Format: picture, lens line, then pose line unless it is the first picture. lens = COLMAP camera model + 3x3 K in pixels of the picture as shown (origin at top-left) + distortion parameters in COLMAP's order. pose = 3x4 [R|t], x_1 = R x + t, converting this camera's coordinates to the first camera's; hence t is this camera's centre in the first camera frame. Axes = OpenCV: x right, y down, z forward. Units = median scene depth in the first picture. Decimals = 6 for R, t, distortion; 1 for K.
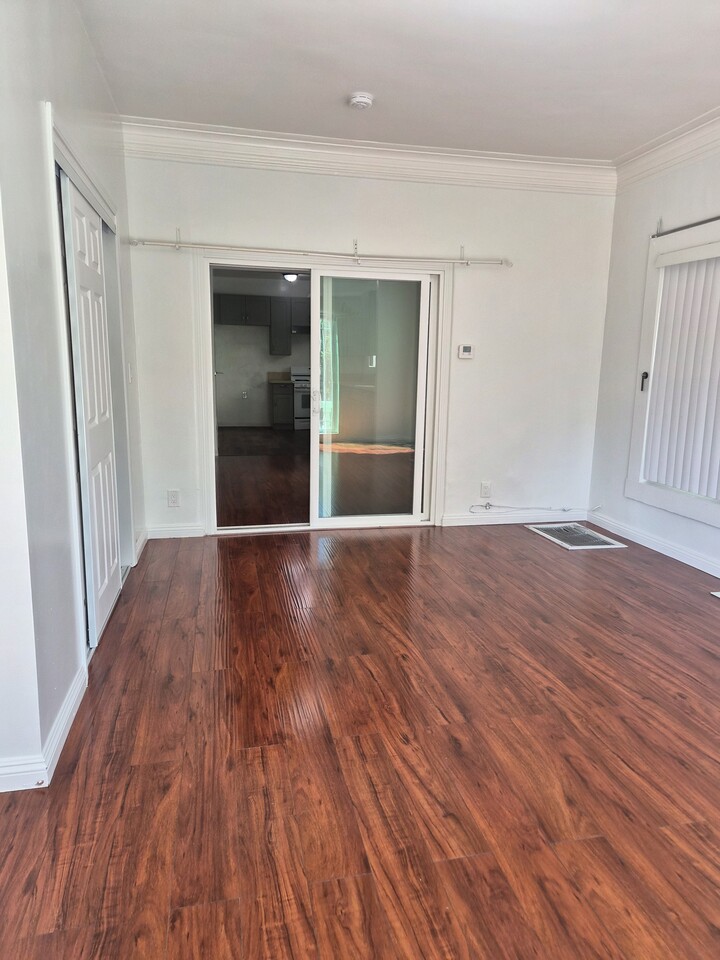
lens RADIAL K [[642.4, 0, 358.9], [0, 642.4, 470.4], [0, 0, 1]] dist [0.066520, -0.059001]
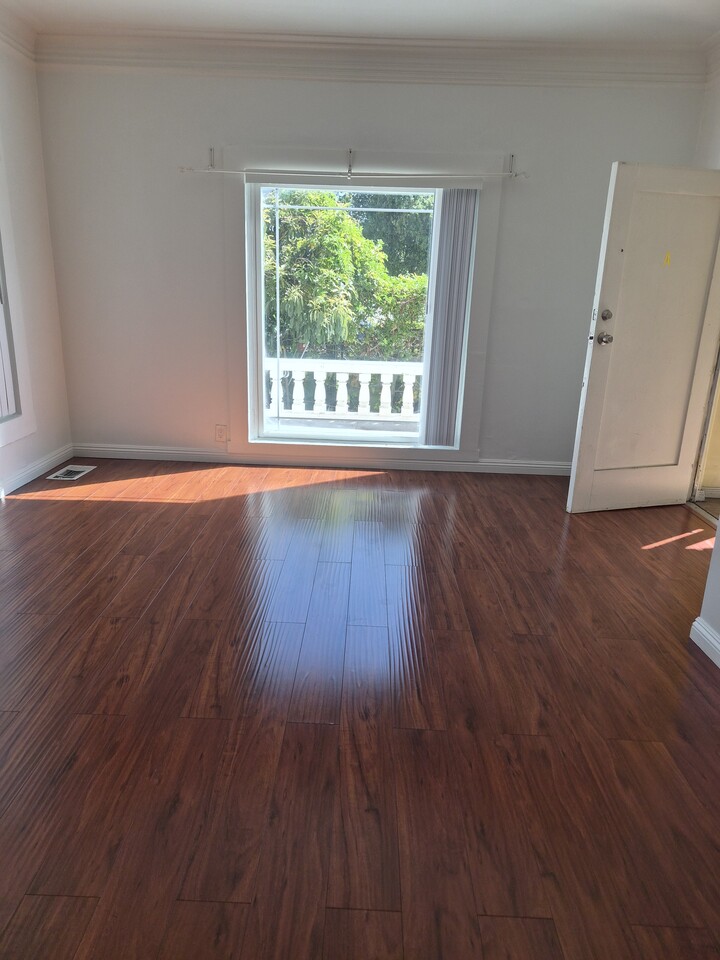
lens RADIAL K [[642.4, 0, 358.9], [0, 642.4, 470.4], [0, 0, 1]] dist [0.066520, -0.059001]
pose [[-0.972973, -0.111794, 0.202055, -0.043959], [-0.014622, 0.903069, 0.429246, -0.314308], [-0.230457, 0.414691, -0.880296, 1.815467]]
